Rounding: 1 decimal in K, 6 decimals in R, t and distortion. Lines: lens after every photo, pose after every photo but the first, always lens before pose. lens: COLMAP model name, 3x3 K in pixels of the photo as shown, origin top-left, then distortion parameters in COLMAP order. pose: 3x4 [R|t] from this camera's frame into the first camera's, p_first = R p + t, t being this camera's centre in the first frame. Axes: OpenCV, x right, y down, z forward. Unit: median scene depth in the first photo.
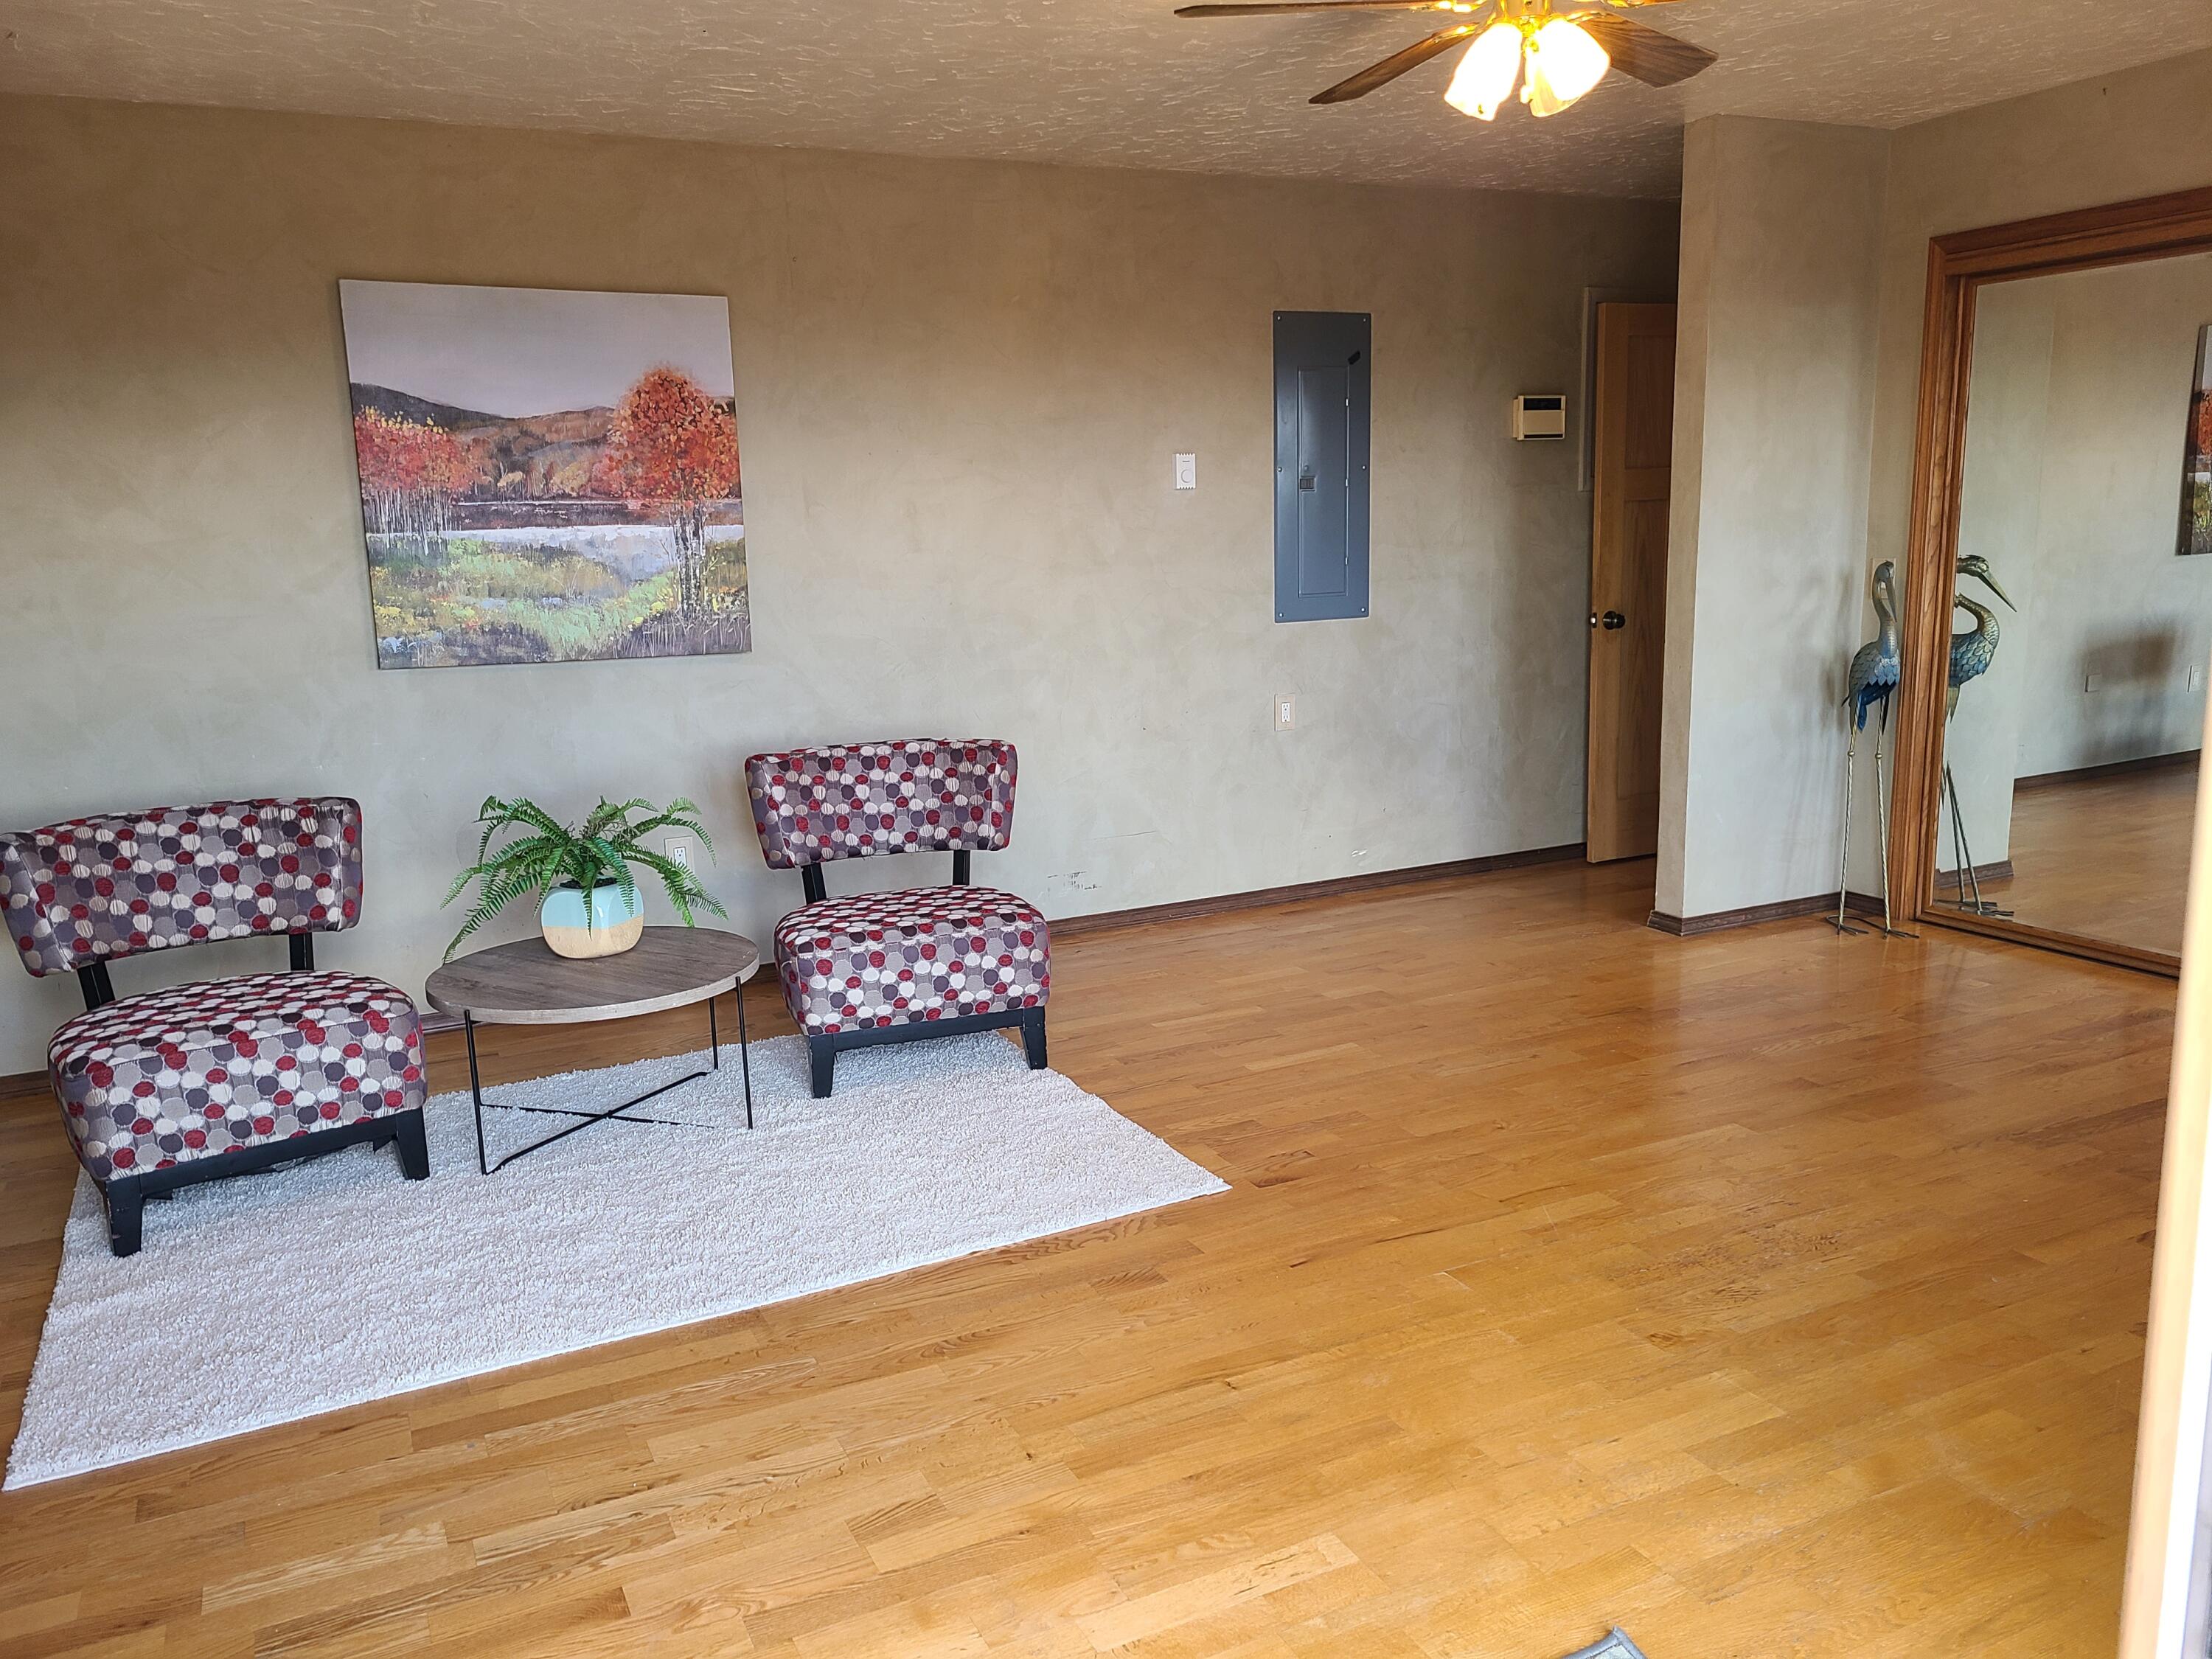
lens RADIAL K [[1650.8, 0, 1094.0], [0, 1650.8, 860.9], [0, 0, 1]] dist [0.065357, -0.049097]
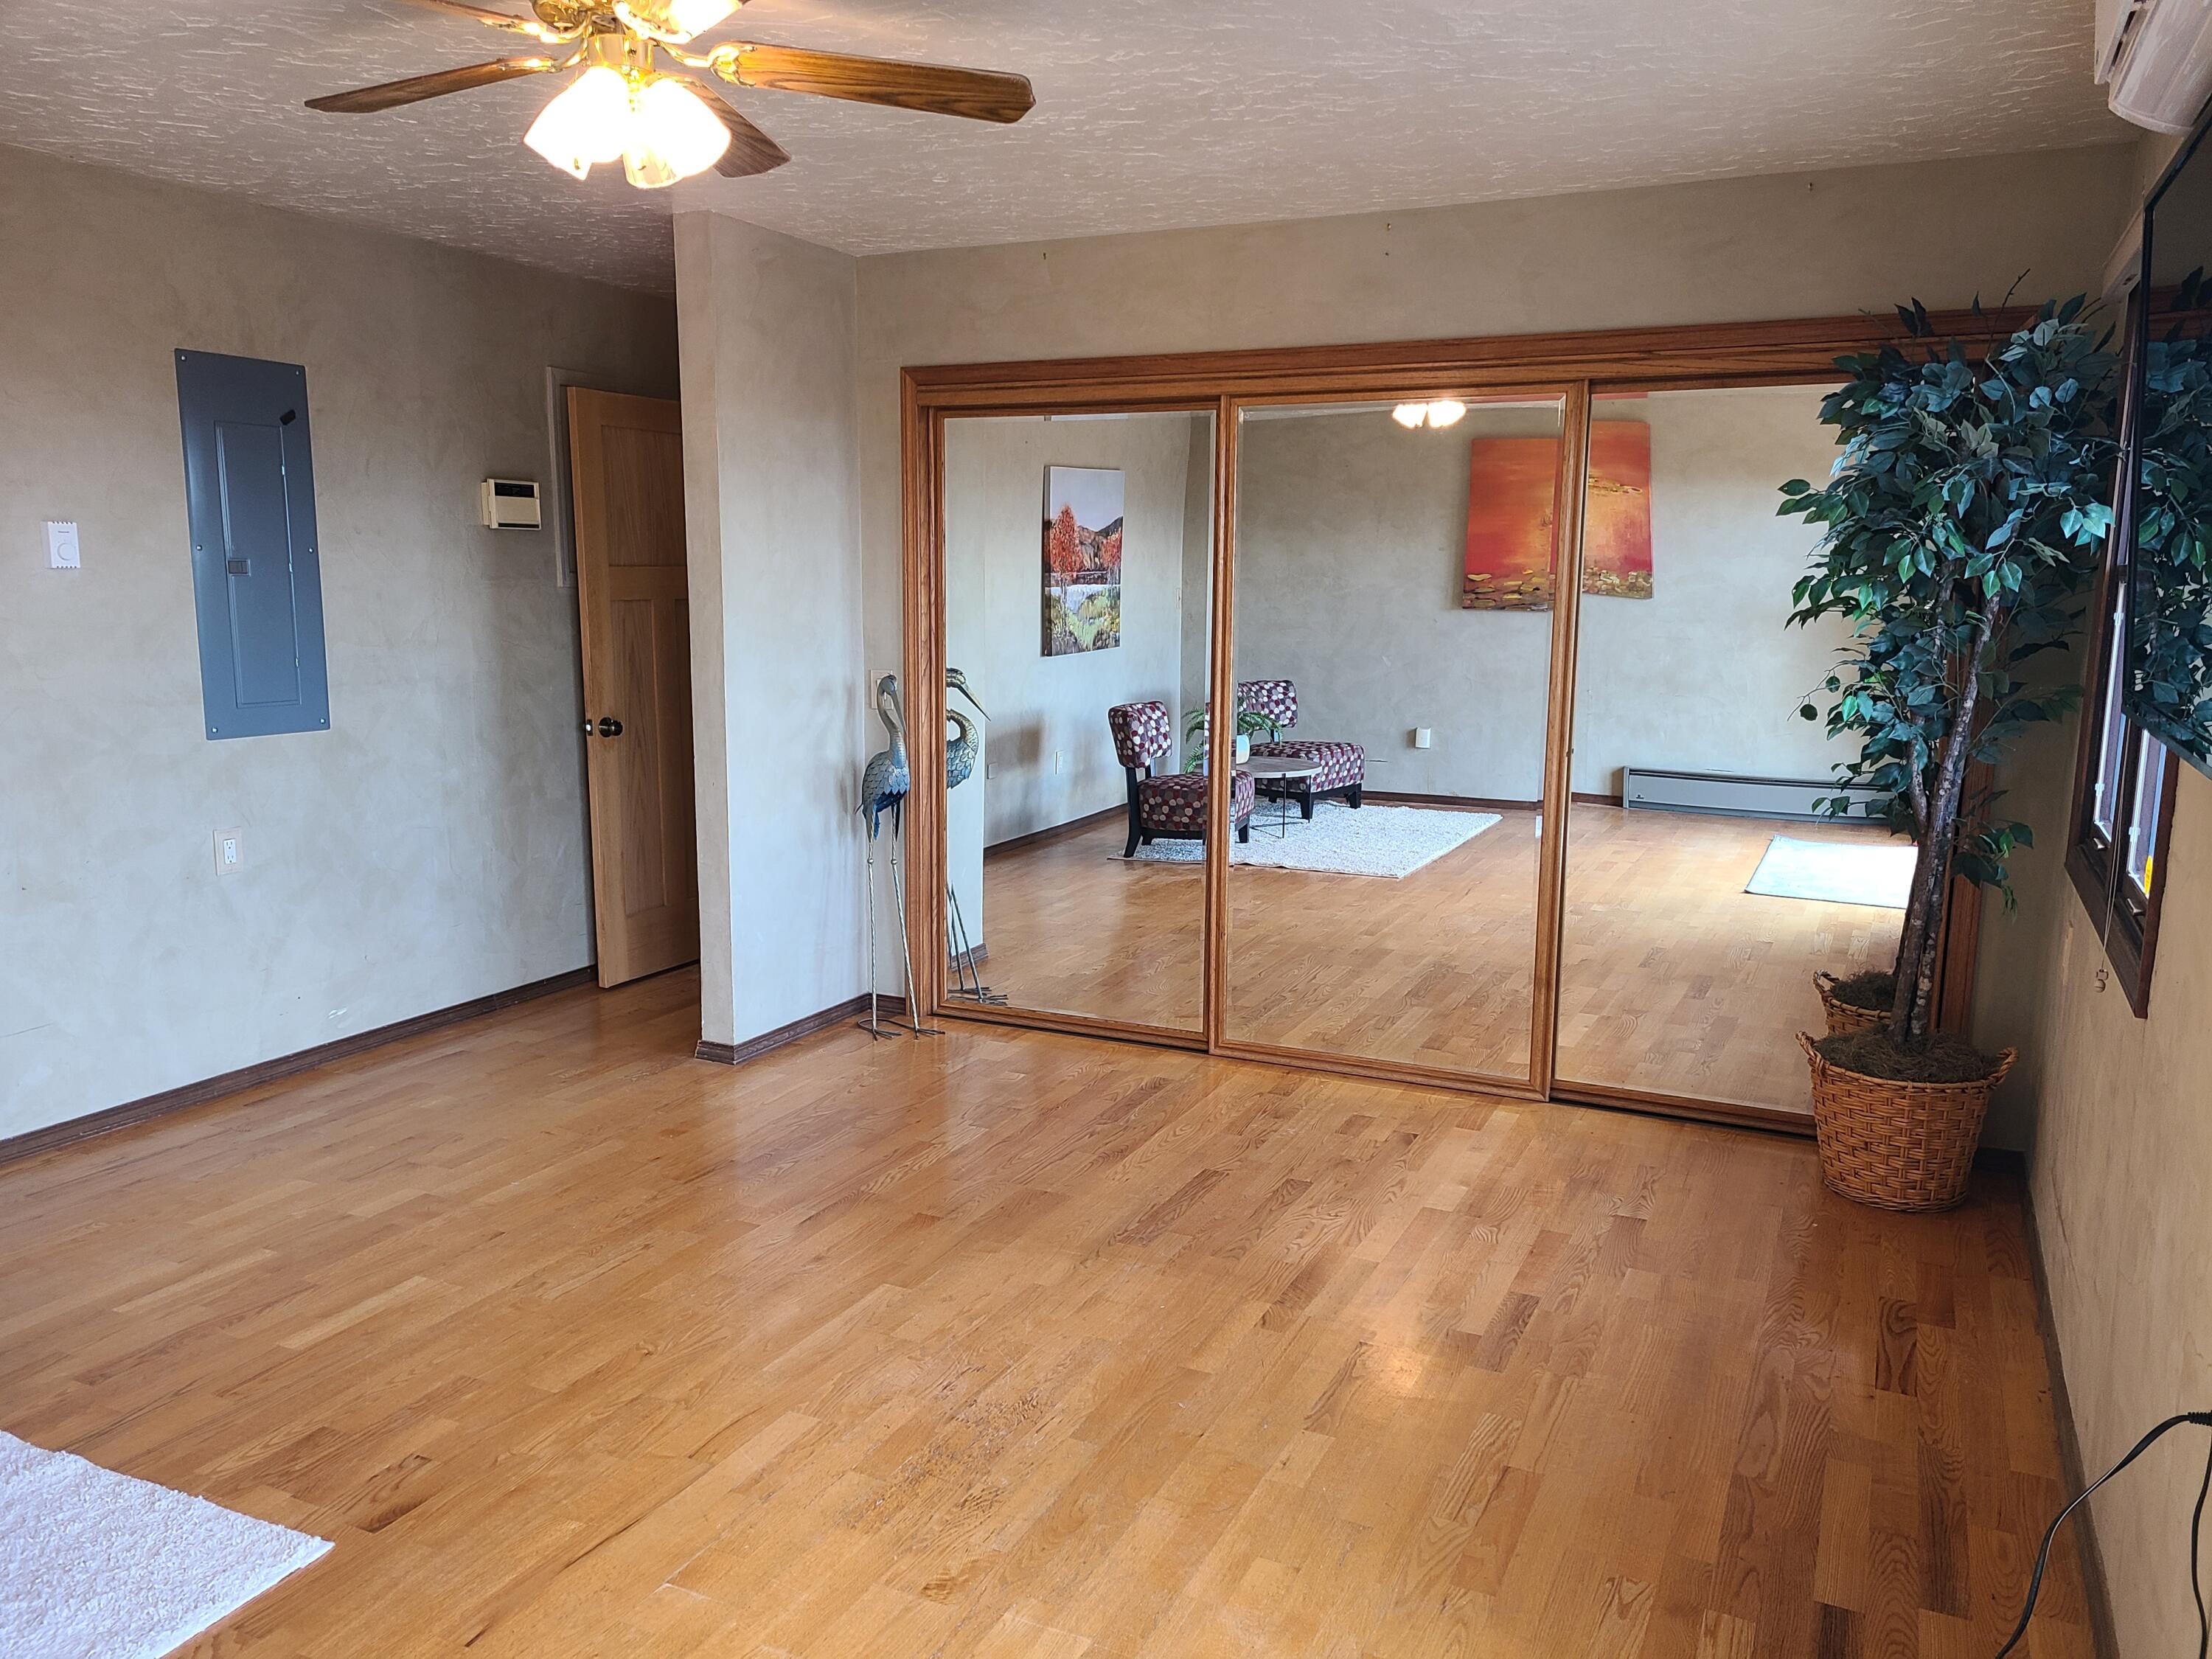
lens RADIAL K [[1650.8, 0, 1094.0], [0, 1650.8, 860.9], [0, 0, 1]] dist [0.065357, -0.049097]
pose [[0.780611, -0.070593, 0.621017, -0.078639], [0.093048, 0.995654, -0.003781, -0.058436], [-0.618052, 0.060736, 0.783788, 0.157277]]
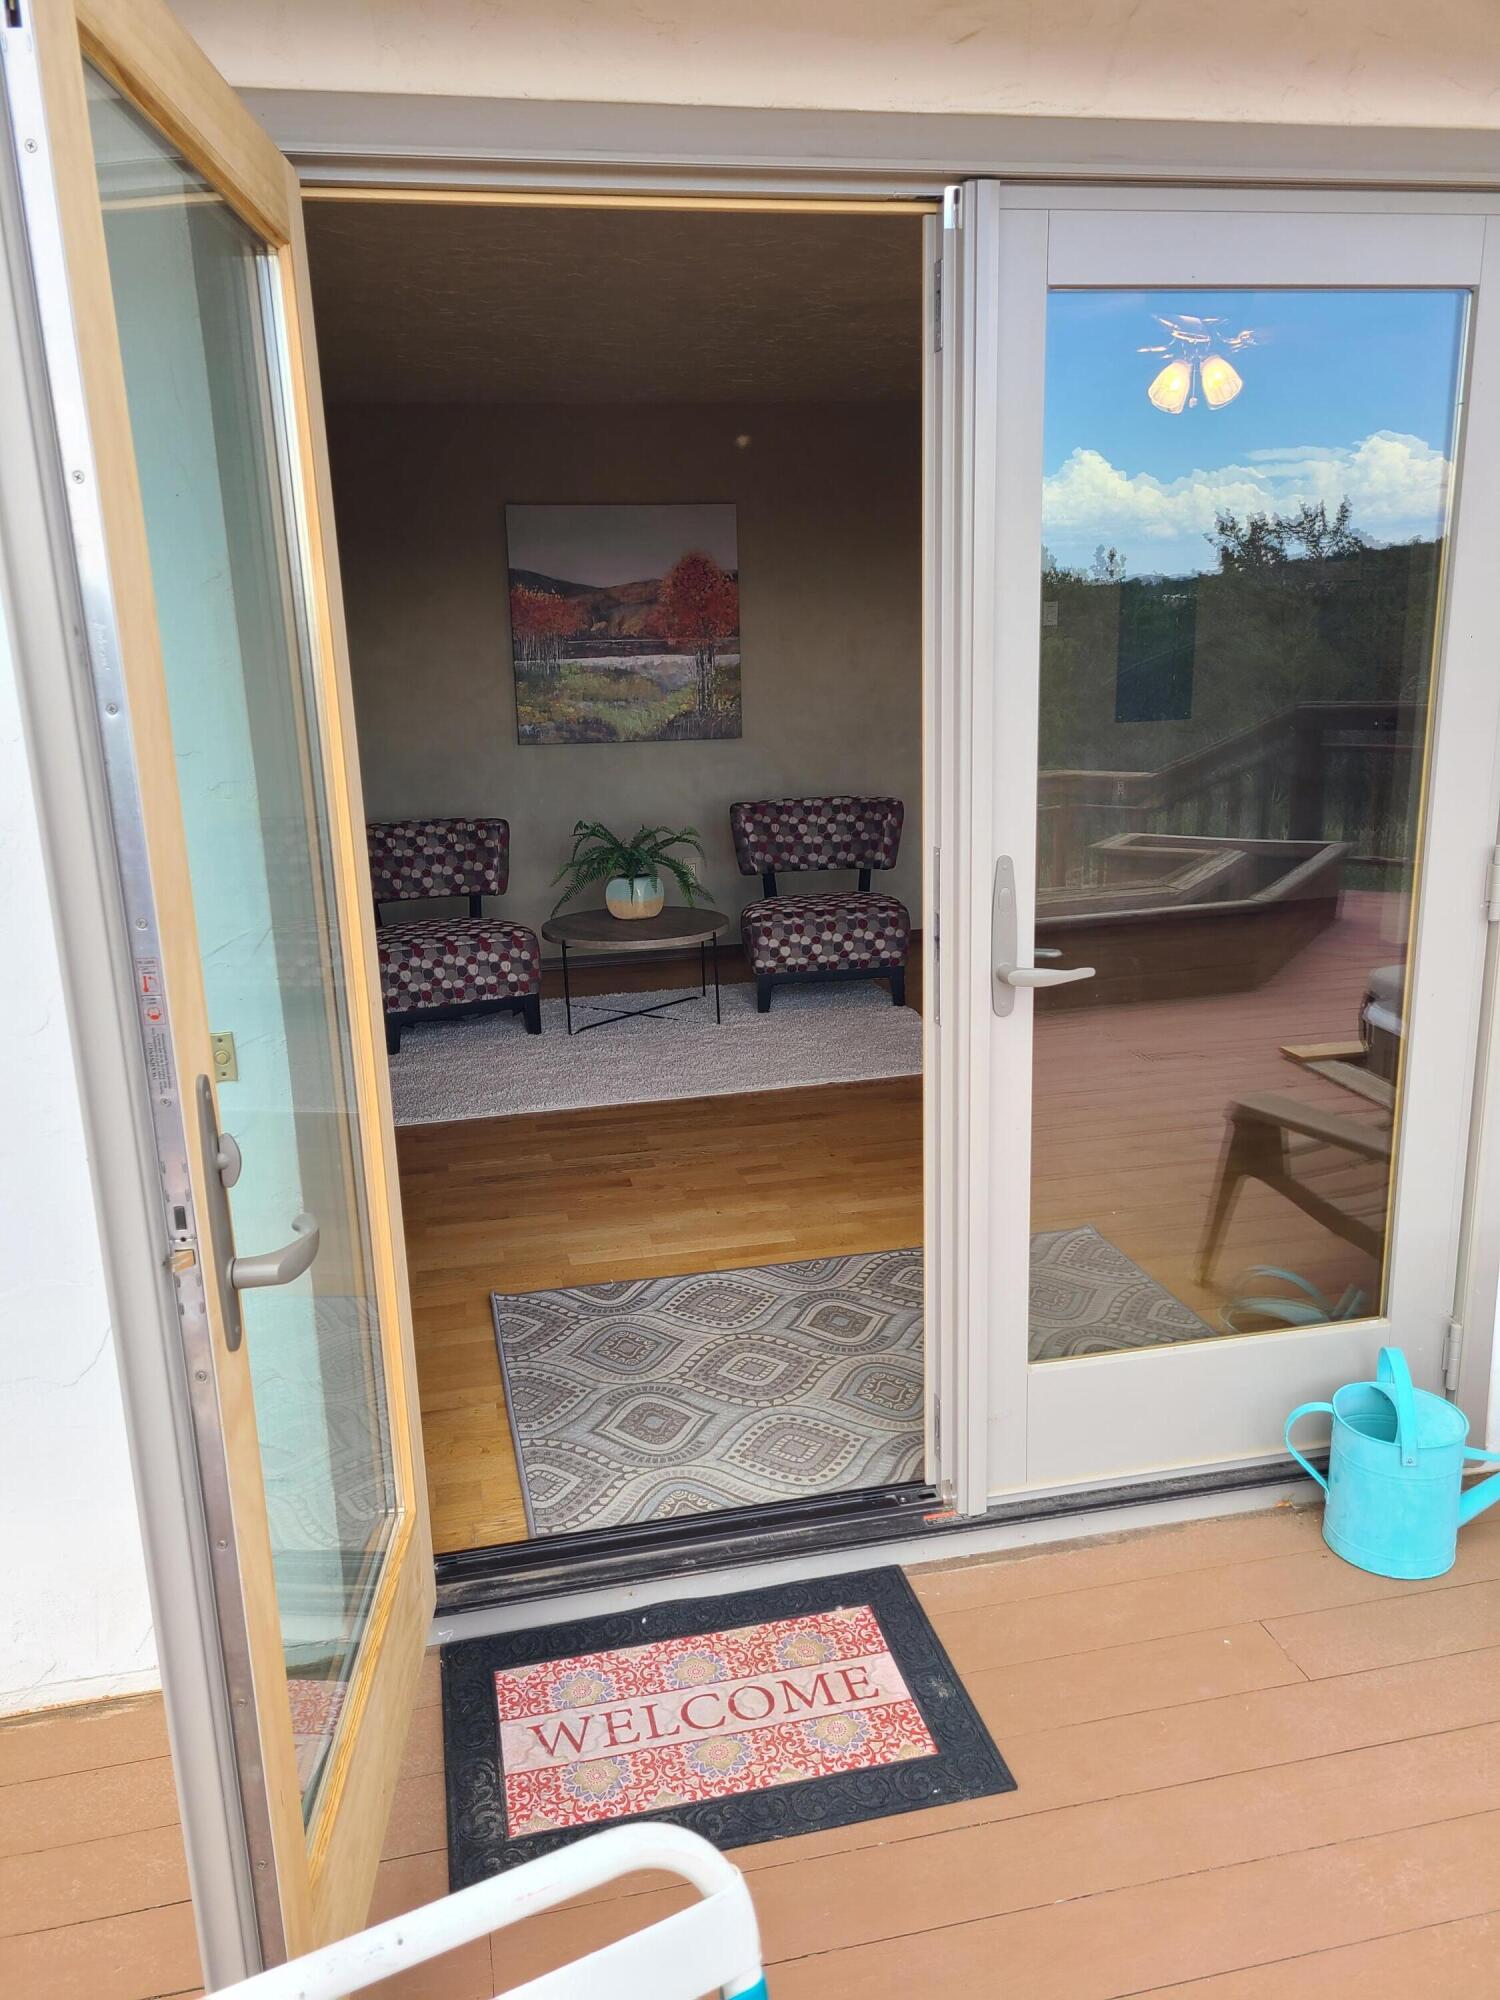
lens RADIAL K [[1514.3, 0, 770.1], [0, 1514.3, 1034.0], [0, 0, 1]] dist [0.058708, -0.052514]
pose [[0.975462, 0.058624, -0.212221, 0.144614], [-0.044824, 0.996590, 0.069272, 0.053168], [0.215558, -0.058060, 0.974763, -0.413699]]
